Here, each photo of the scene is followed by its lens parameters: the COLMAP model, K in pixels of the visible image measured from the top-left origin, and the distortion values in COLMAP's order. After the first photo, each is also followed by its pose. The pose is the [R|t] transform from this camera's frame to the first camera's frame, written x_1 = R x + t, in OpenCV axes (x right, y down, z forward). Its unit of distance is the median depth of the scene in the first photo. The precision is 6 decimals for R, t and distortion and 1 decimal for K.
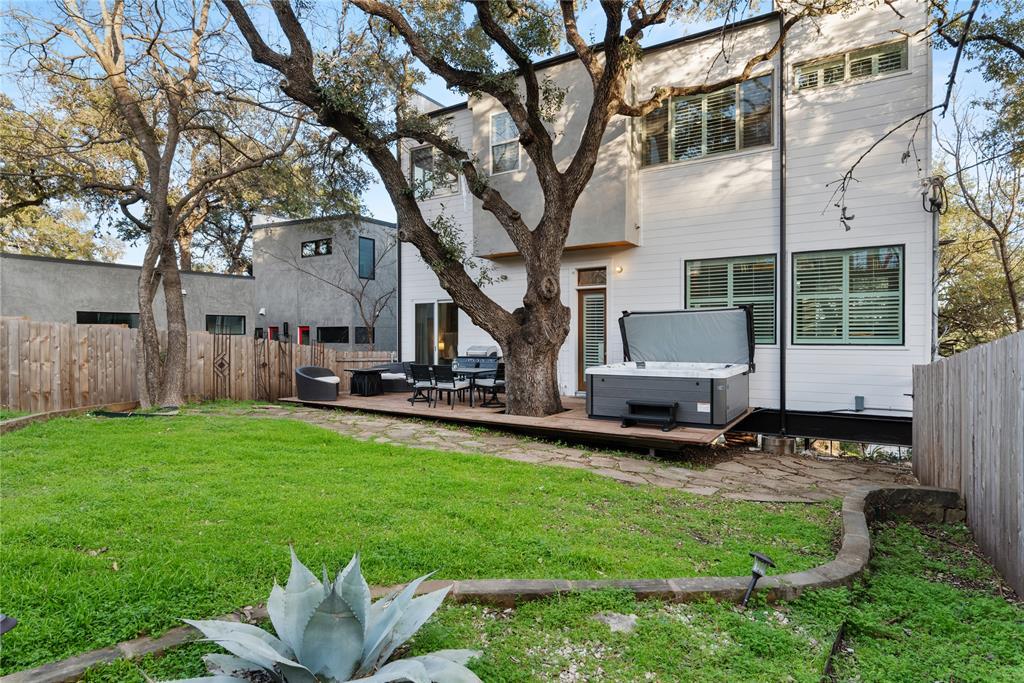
lens RADIAL K [[544.1, 0, 512.9], [0, 544.1, 339.6], [0, 0, 1]] dist [-0.000298, -0.000037]
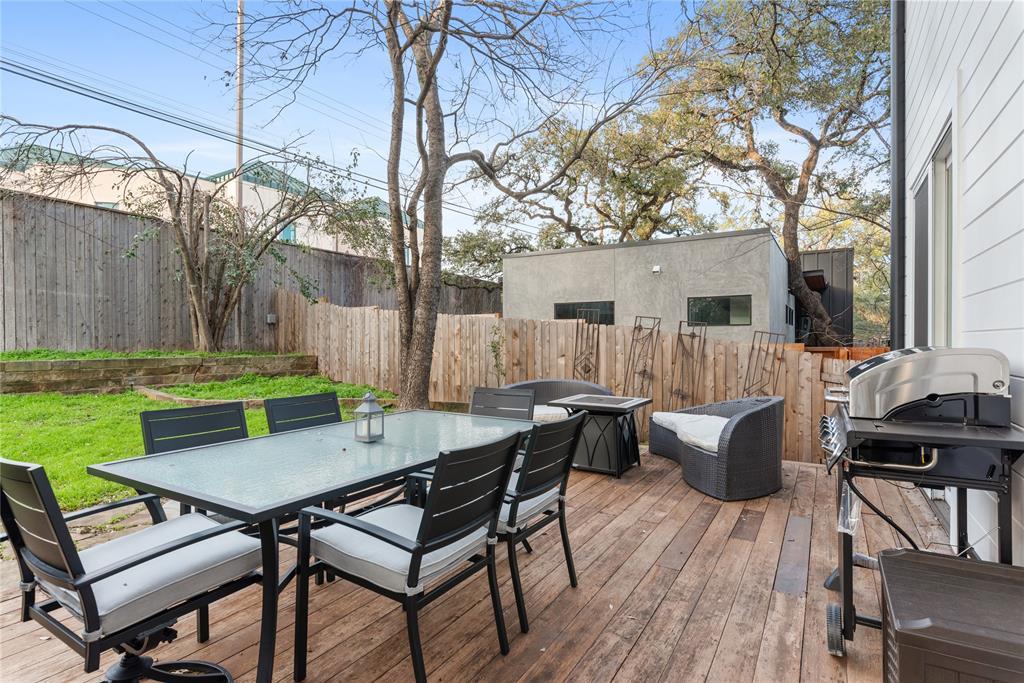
lens RADIAL K [[522.1, 0, 512.6], [0, 522.1, 341.0], [0, 0, 1]] dist [0.017734, -0.000135]
pose [[0.060568, 0.001903, -0.998162, 0.105490], [-0.010149, 0.999948, 0.001290, 0.013358], [0.998113, 0.010052, 0.060584, 0.866628]]
